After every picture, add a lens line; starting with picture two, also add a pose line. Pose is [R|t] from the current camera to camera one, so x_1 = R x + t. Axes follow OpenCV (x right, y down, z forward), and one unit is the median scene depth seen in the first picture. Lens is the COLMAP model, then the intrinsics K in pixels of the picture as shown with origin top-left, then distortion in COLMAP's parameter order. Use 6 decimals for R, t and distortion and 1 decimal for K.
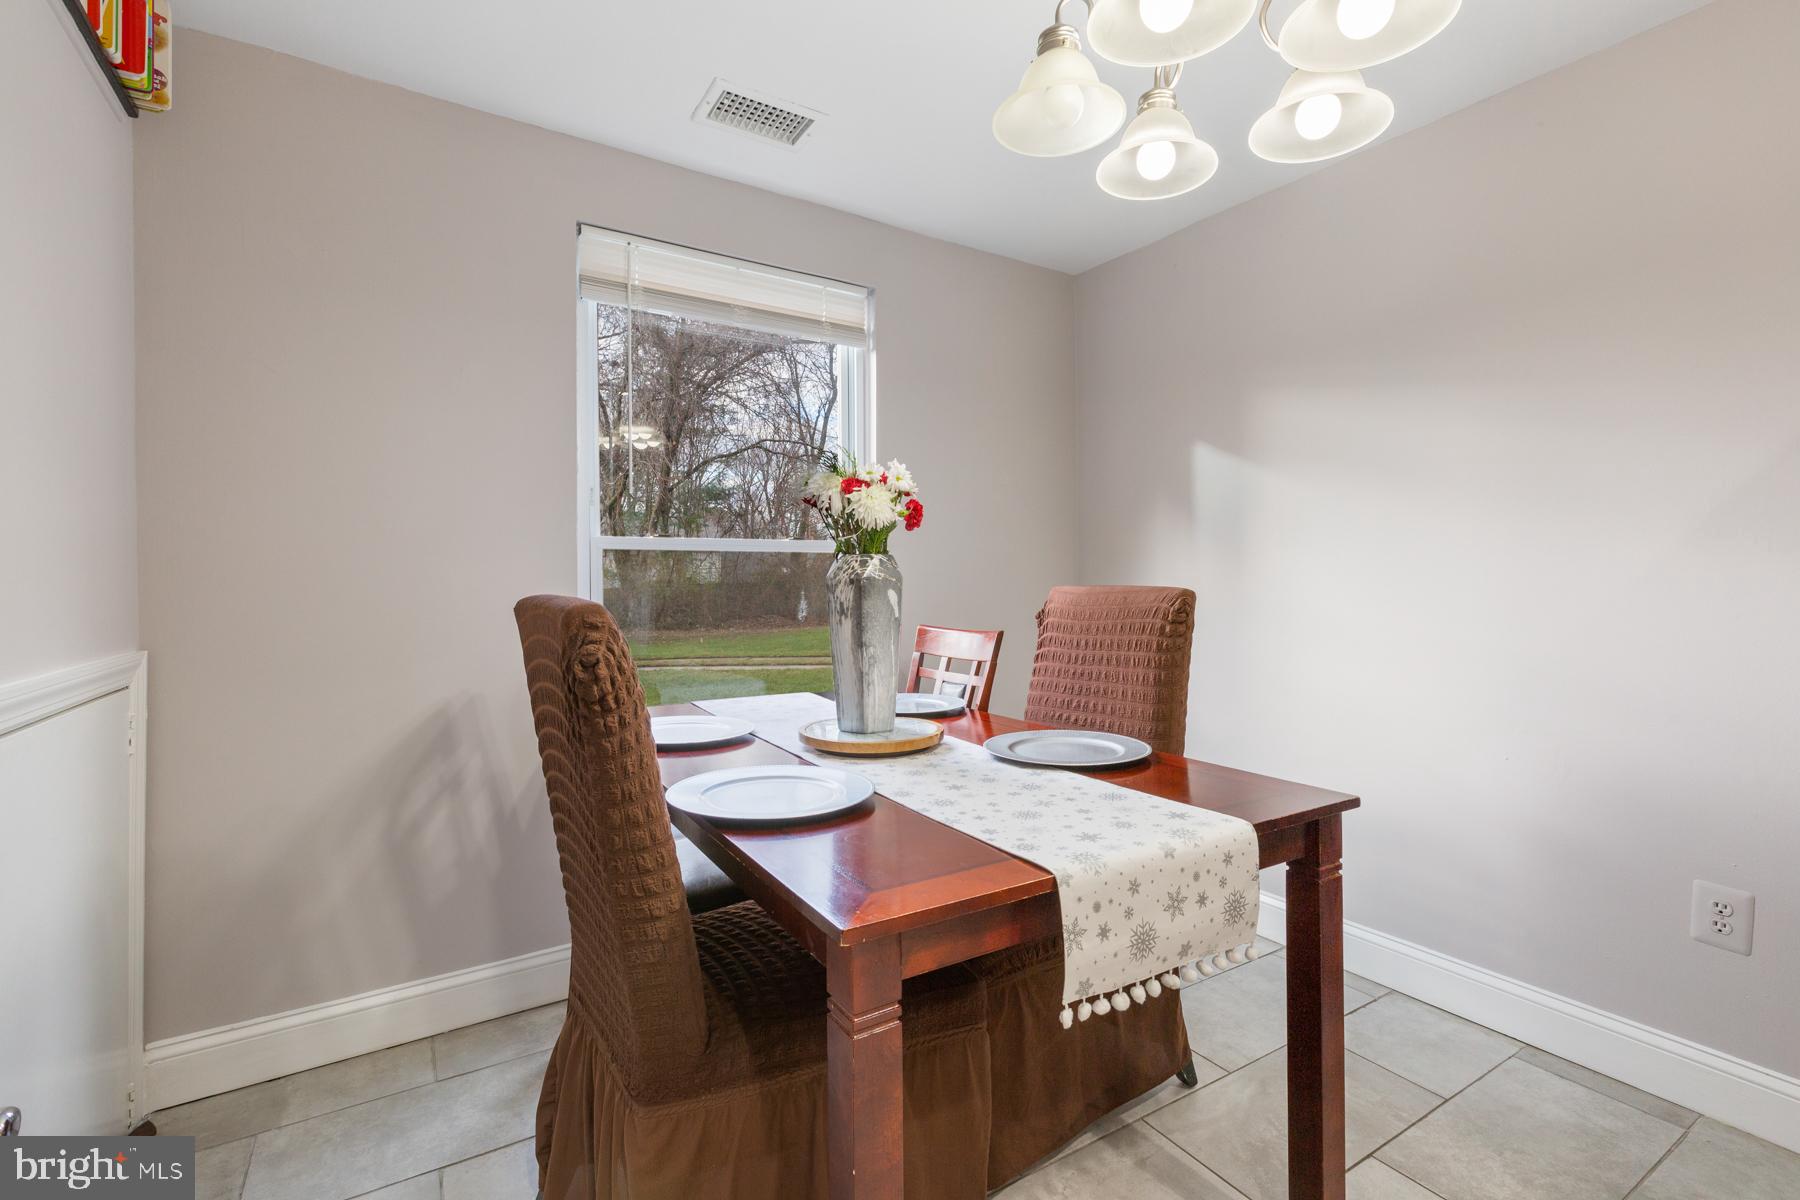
lens RADIAL K [[810.0, 0, 901.0], [0, 810.0, 584.9], [0, 0, 1]] dist [0.000536, 0.000183]
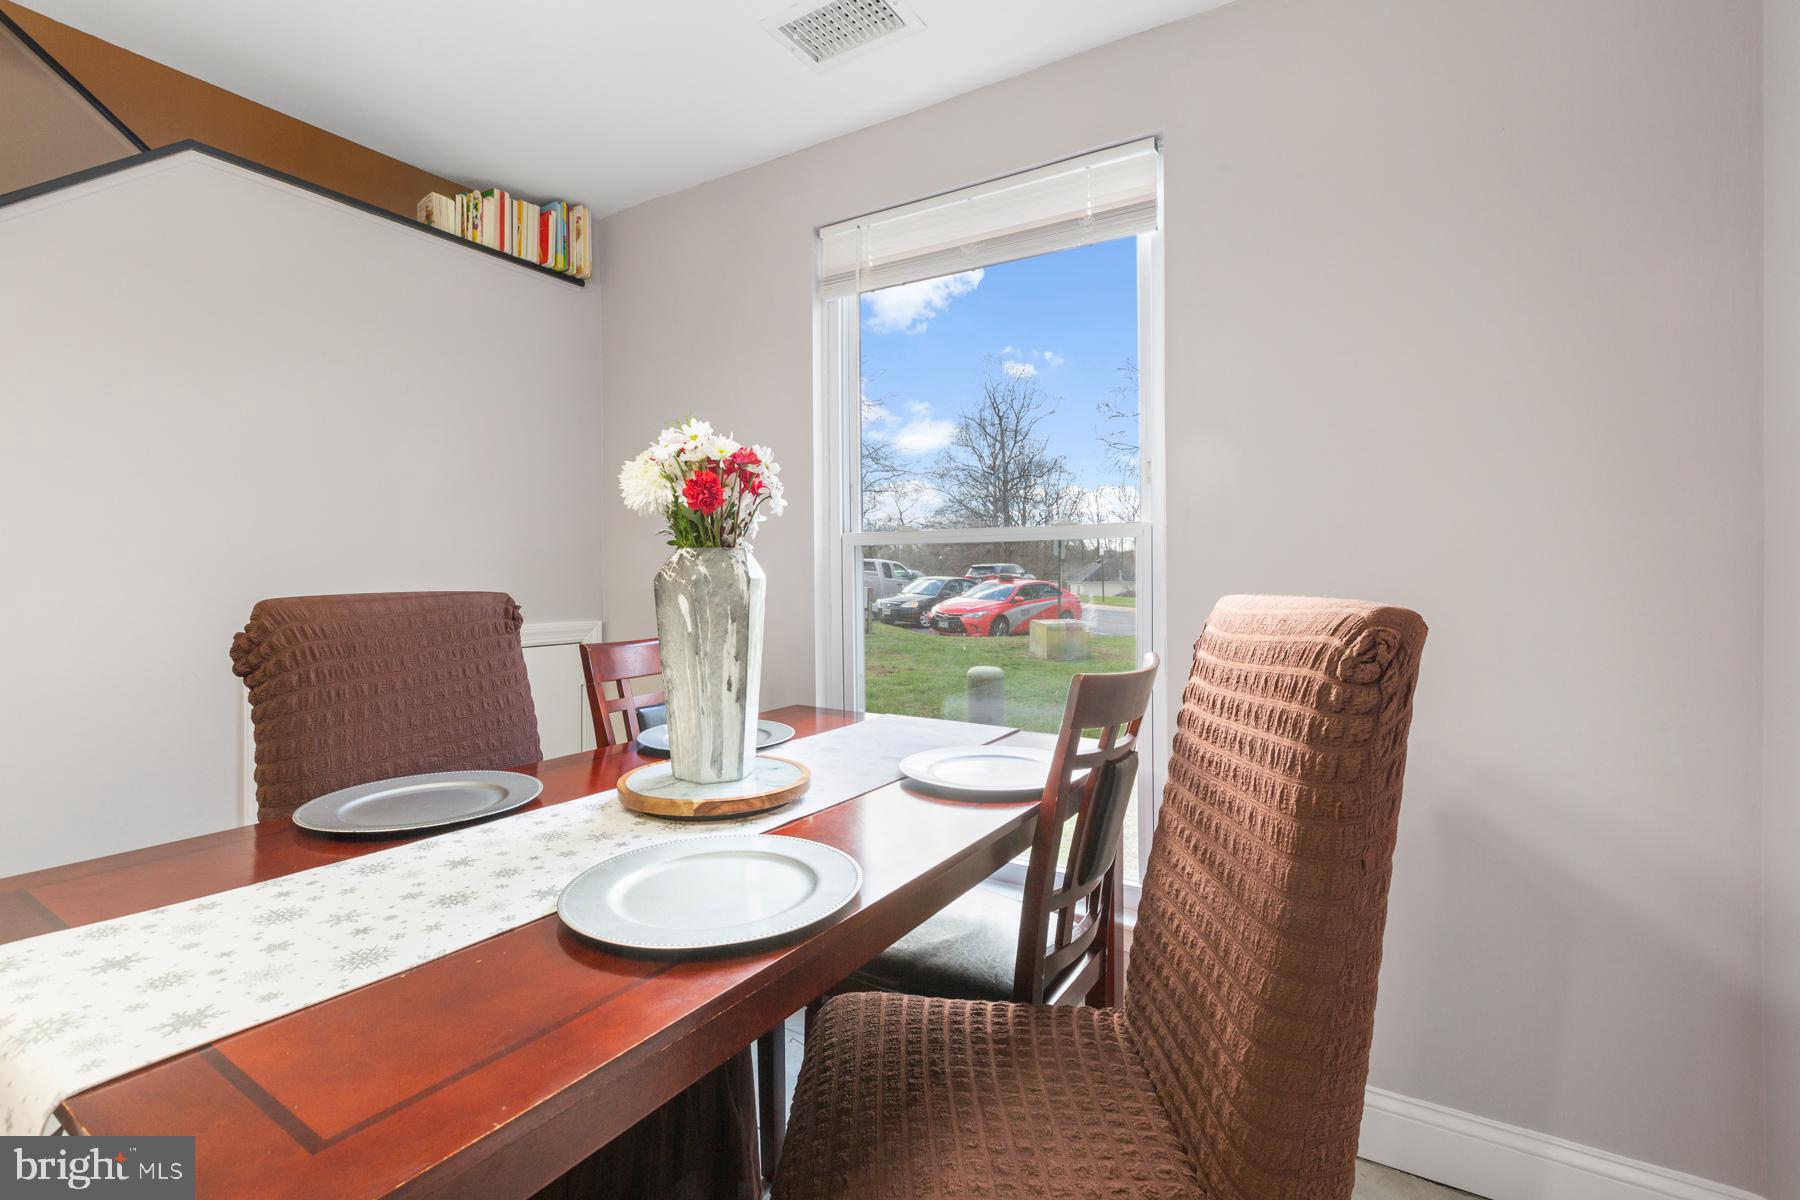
lens RADIAL K [[803.9, 0, 906.8], [0, 803.9, 579.1], [0, 0, 1]] dist [-0.001040, -0.000052]
pose [[0.438047, 0.006271, -0.898930, 0.756457], [-0.000075, 0.999976, 0.006940, -0.013544], [0.898952, -0.002972, 0.438037, 0.868880]]
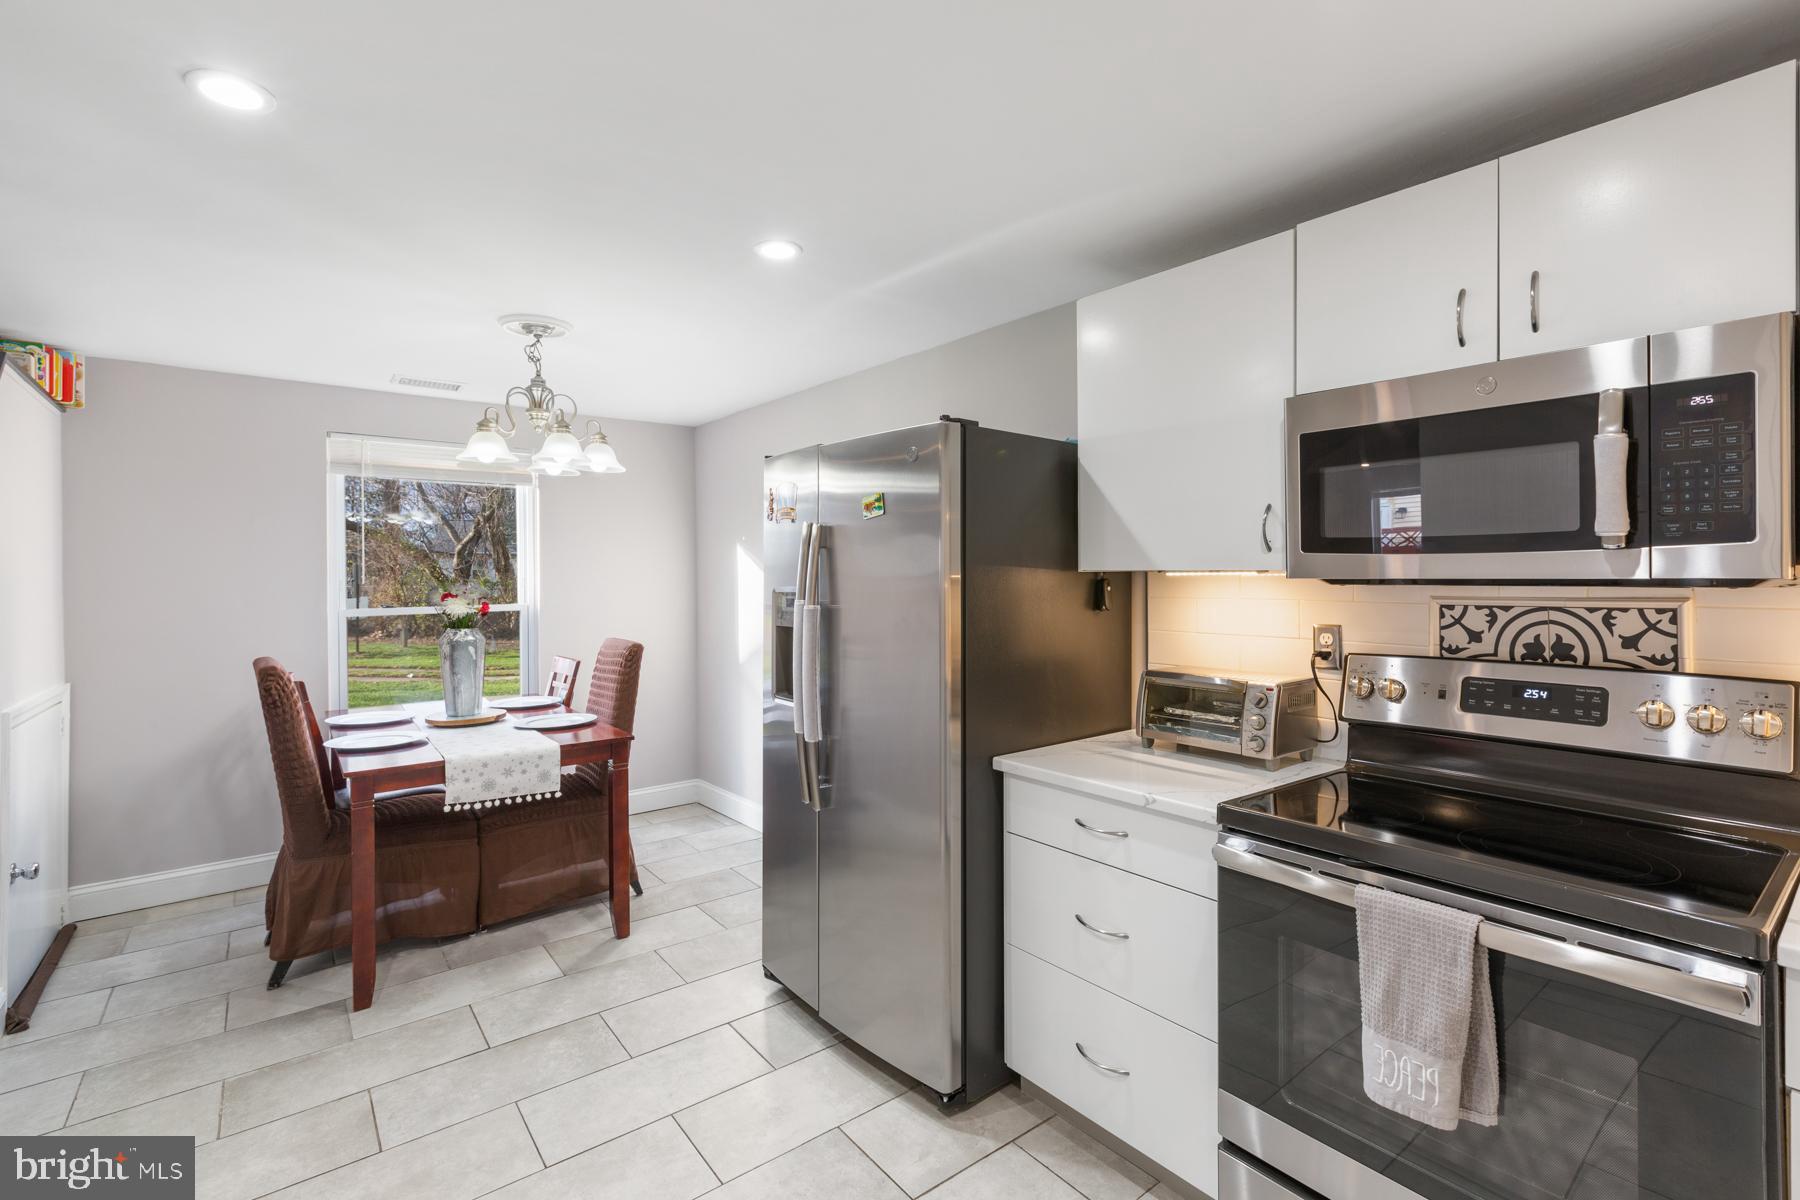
lens RADIAL K [[803.9, 0, 906.8], [0, 803.9, 579.1], [0, 0, 1]] dist [-0.001040, -0.000052]
pose [[0.993621, -0.004776, 0.112673, 0.862697], [0.005625, 0.999958, -0.007219, -0.144257], [-0.112634, 0.007807, 0.993606, -1.158309]]
